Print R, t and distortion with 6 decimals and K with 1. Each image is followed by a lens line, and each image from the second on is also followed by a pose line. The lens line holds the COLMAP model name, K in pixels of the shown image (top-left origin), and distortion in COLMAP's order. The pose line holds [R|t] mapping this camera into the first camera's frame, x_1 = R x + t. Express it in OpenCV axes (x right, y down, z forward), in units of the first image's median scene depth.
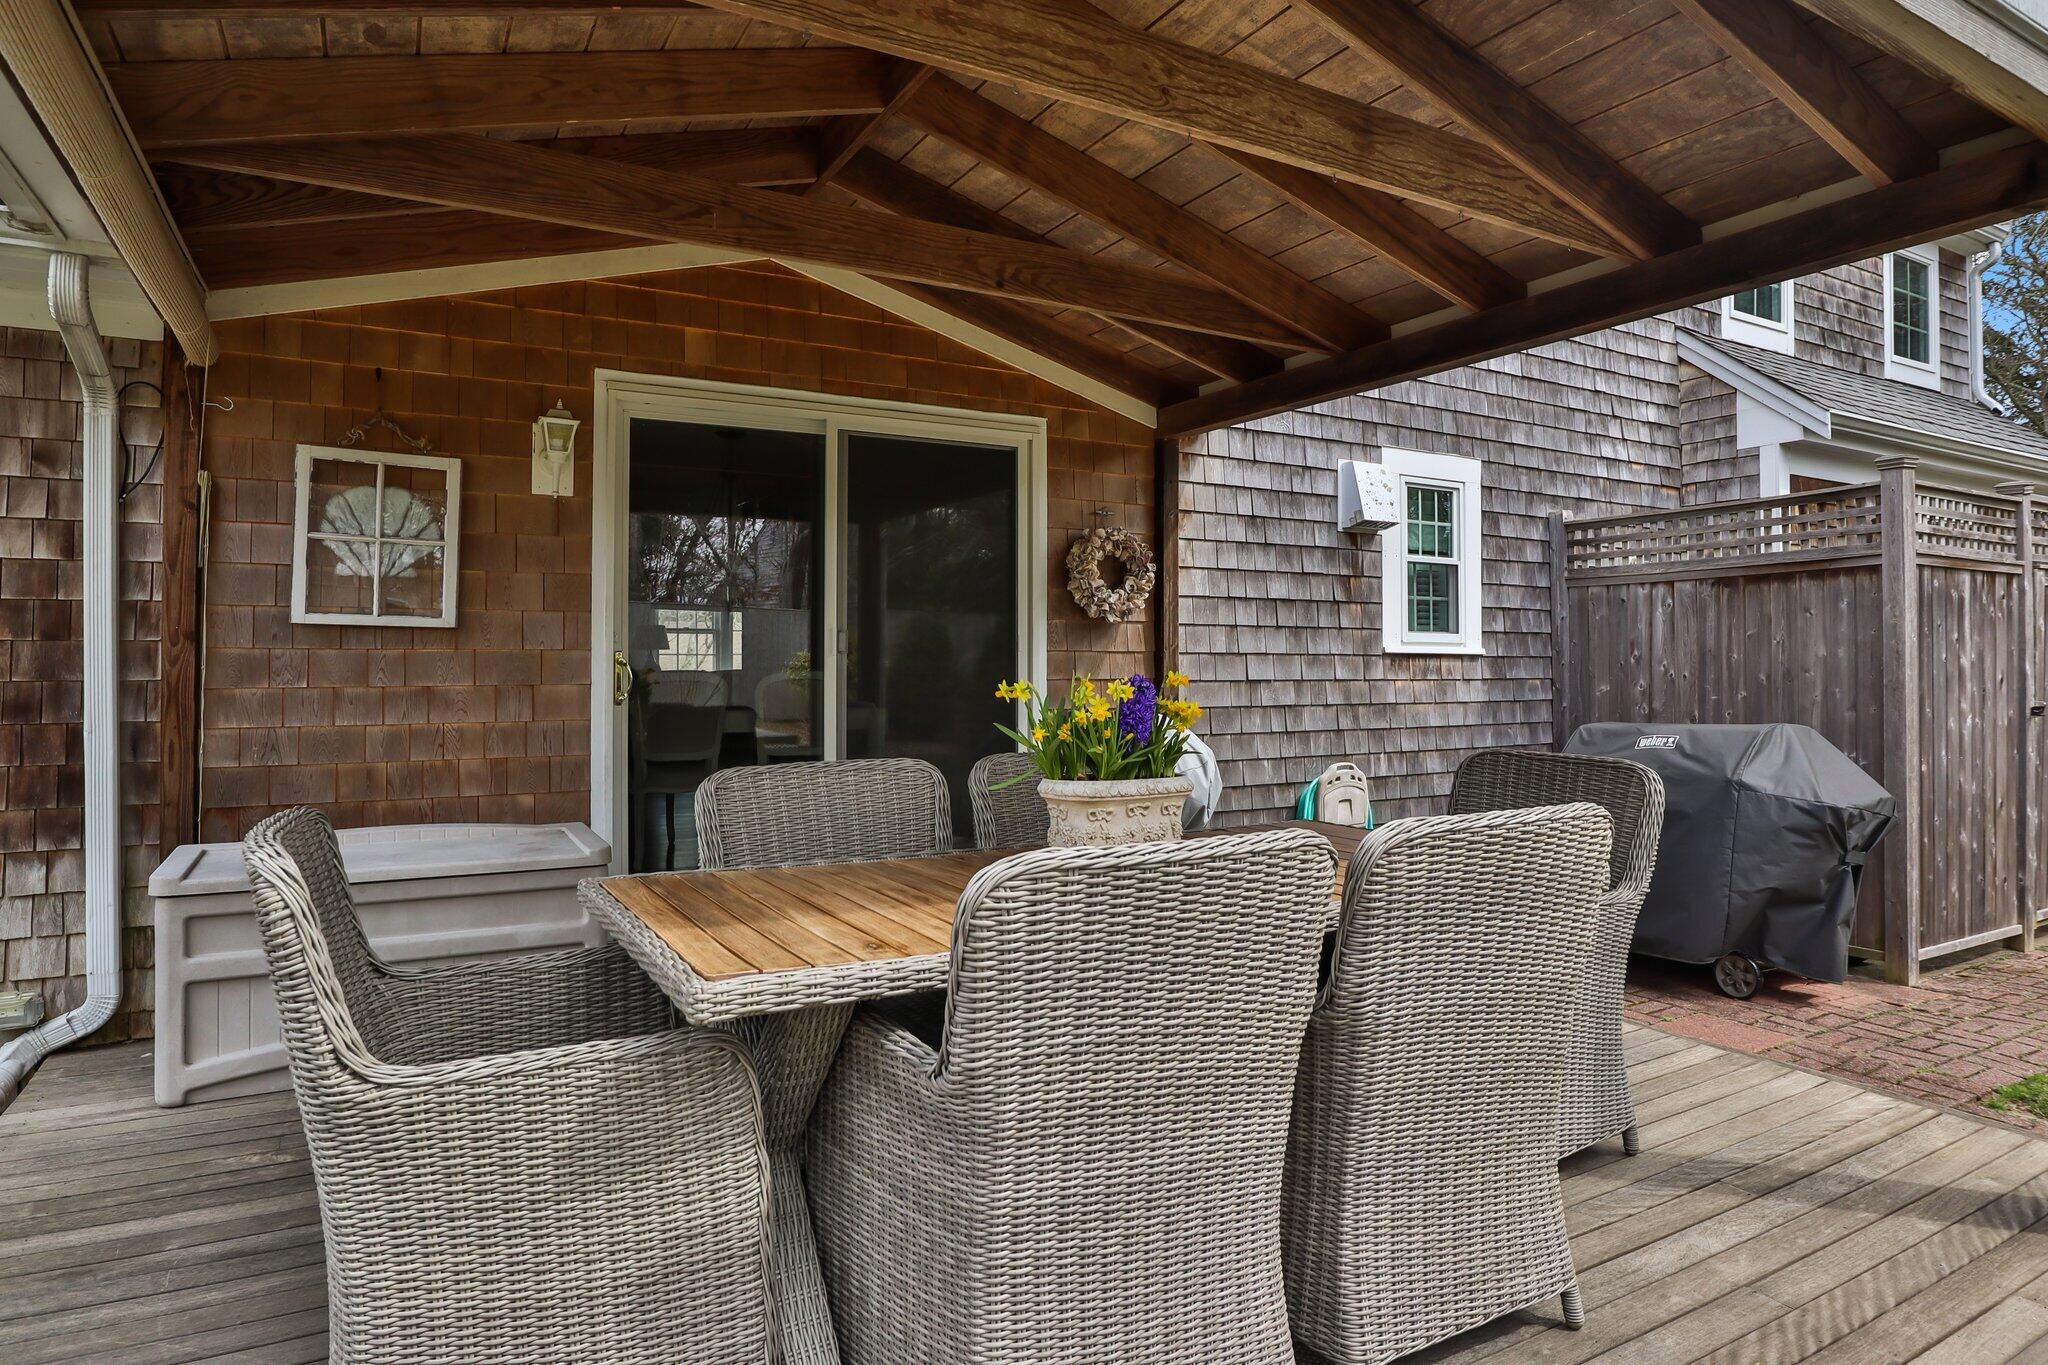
lens RADIAL K [[1158.0, 0, 1024.4], [0, 1158.0, 661.9], [0, 0, 1]] dist [-0.044838, 0.004479]
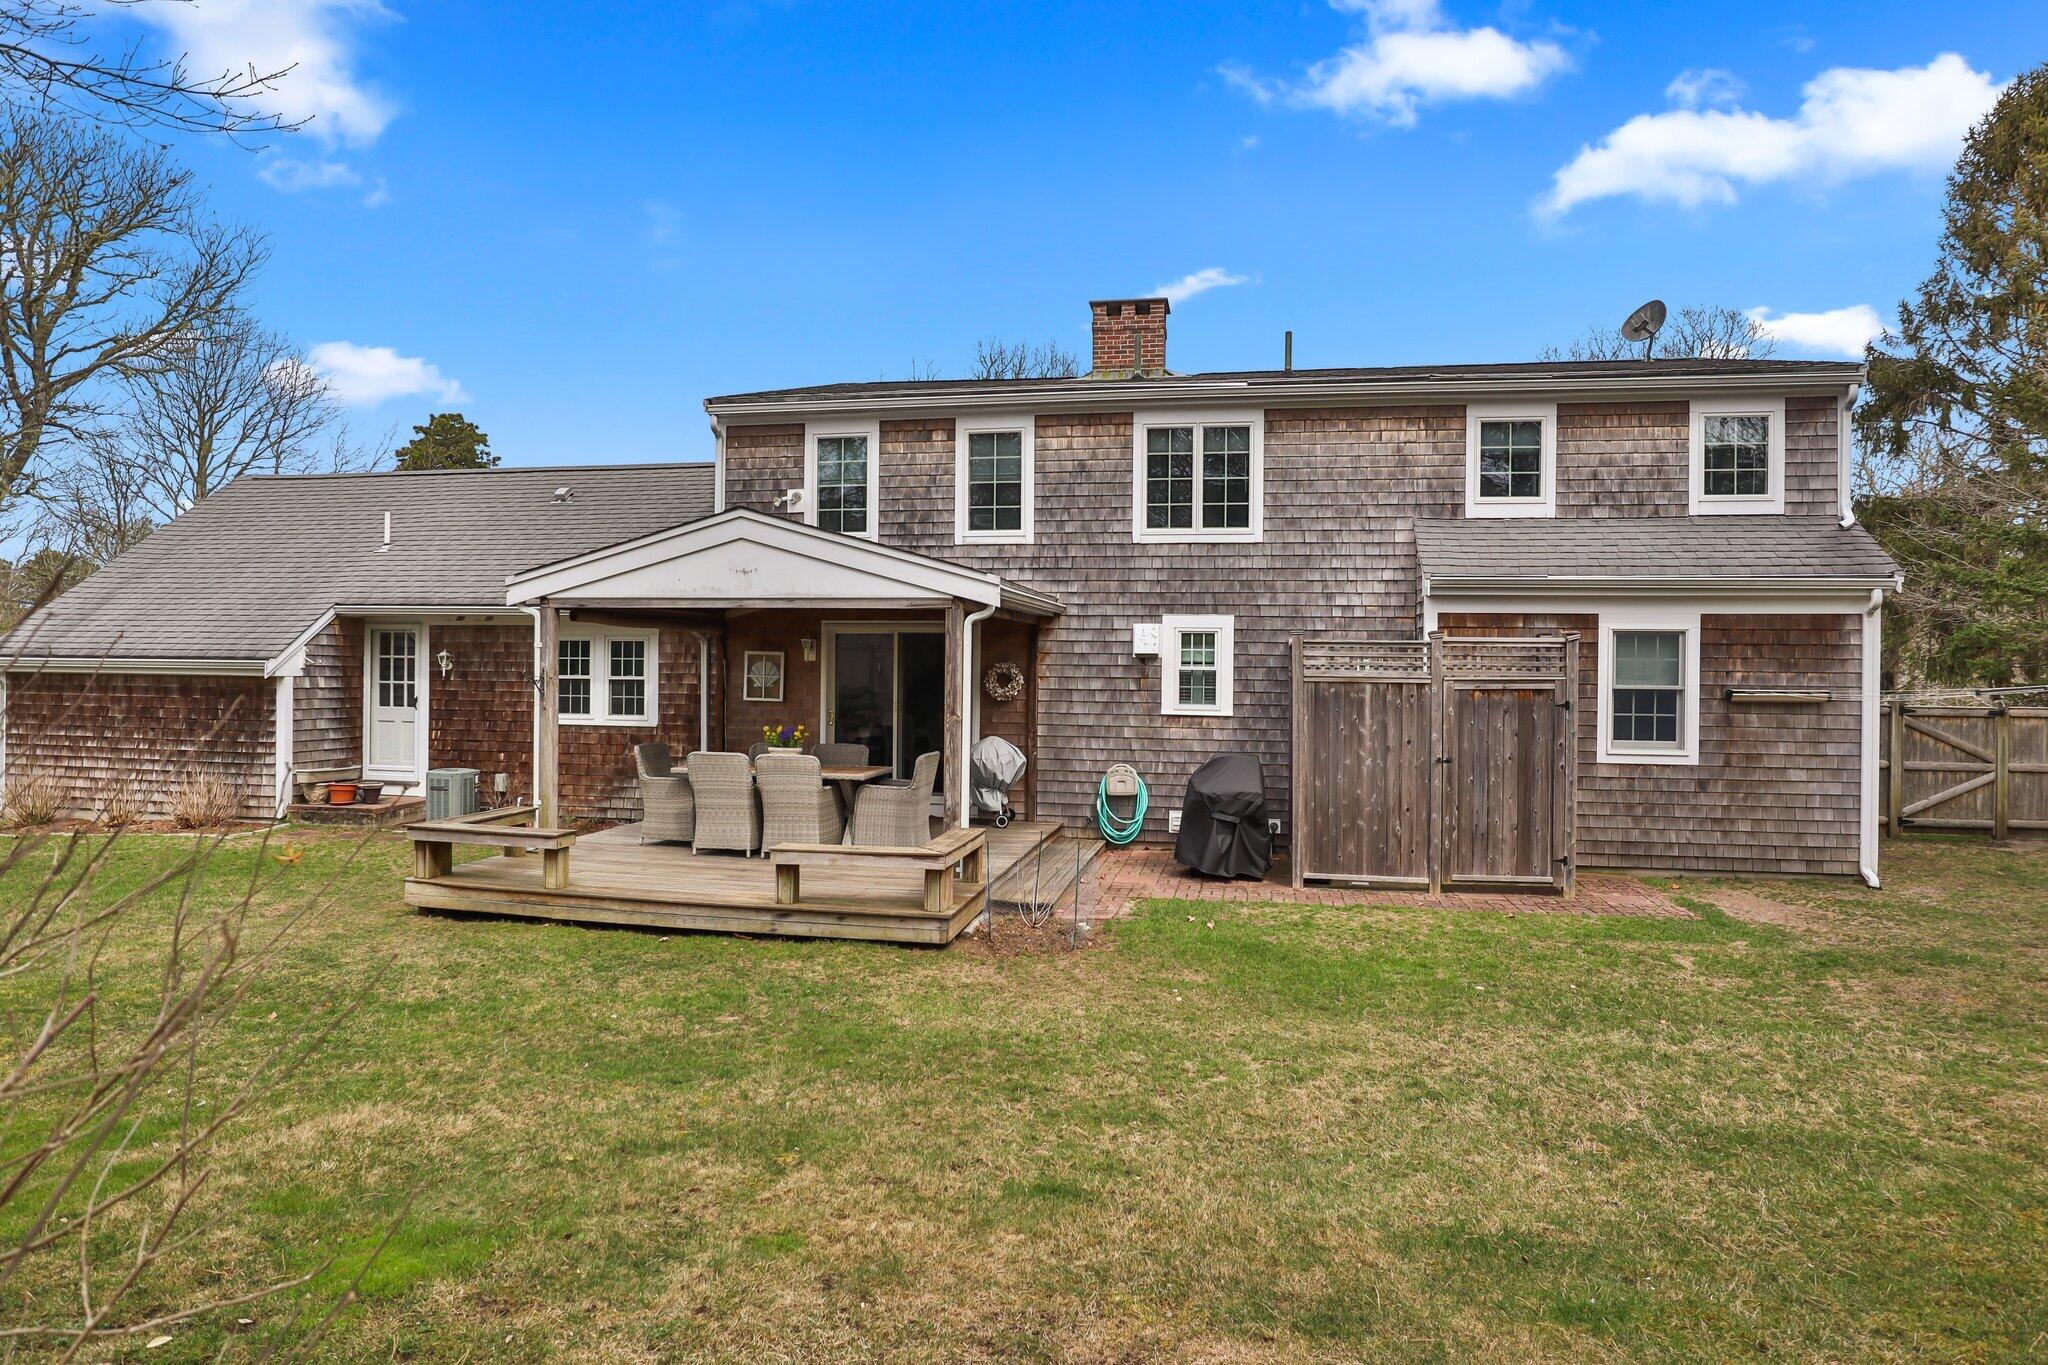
lens RADIAL K [[1158.0, 0, 1021.5], [0, 1158.0, 673.1], [0, 0, 1]] dist [-0.044838, 0.004479]
pose [[0.771397, 0.011566, -0.636250, 1.450934], [-0.010890, 0.999928, 0.004974, -0.089985], [0.636262, 0.003092, 0.771467, -0.779919]]
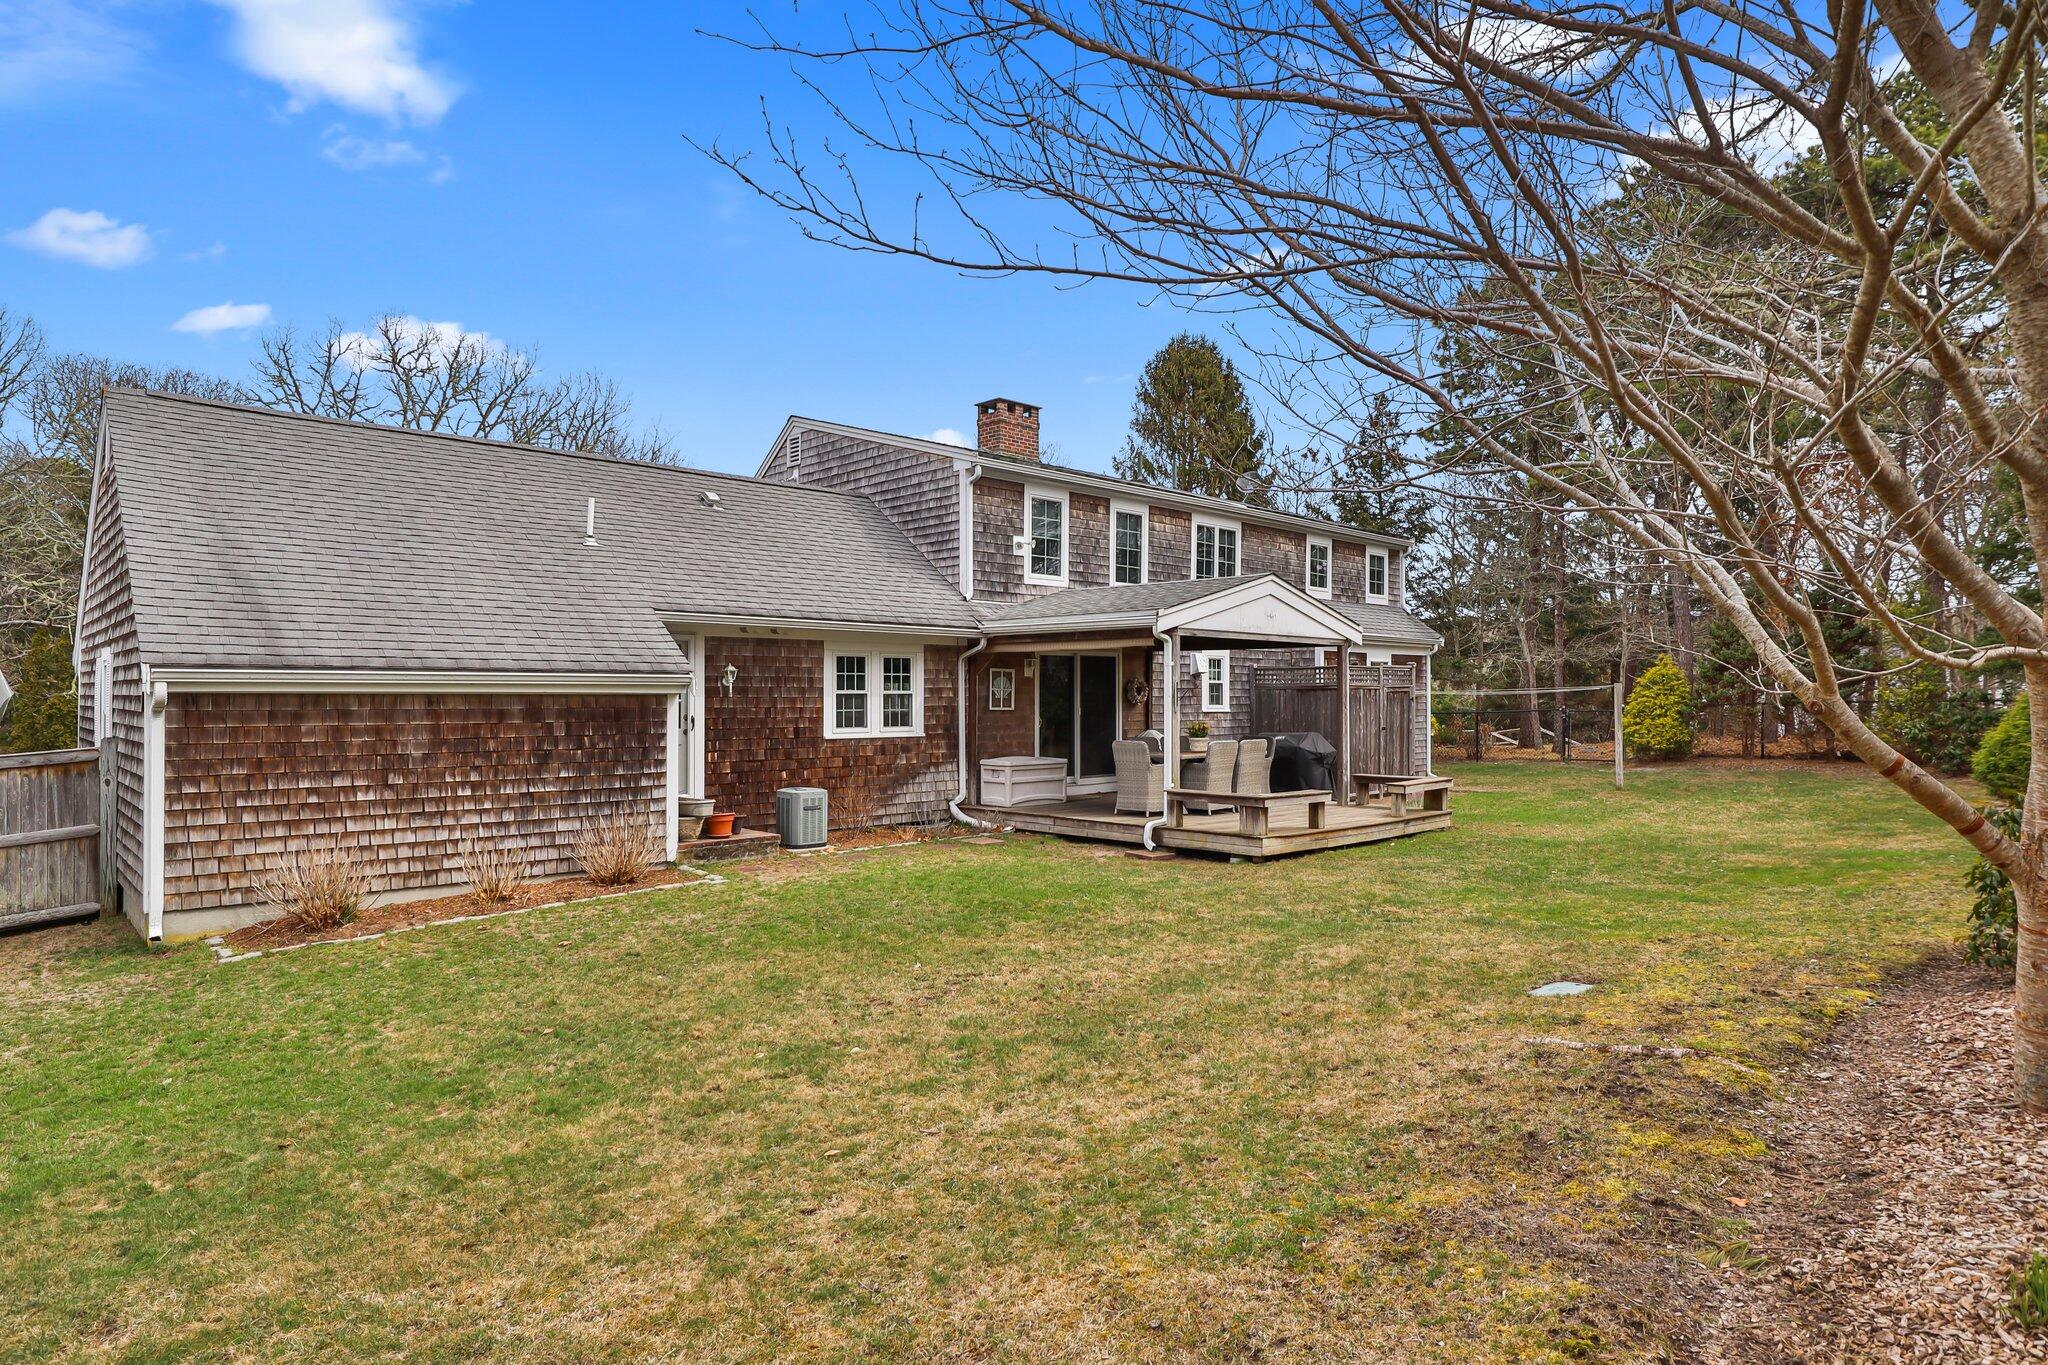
lens RADIAL K [[1161.6, 0, 1027.4], [0, 1161.6, 674.4], [0, 0, 1]] dist [-0.050681, 0.001832]
pose [[0.964494, 0.005613, 0.264046, -1.010800], [-0.001156, 0.999854, -0.017031, -0.056295], [-0.264103, 0.016121, 0.964360, -1.984449]]
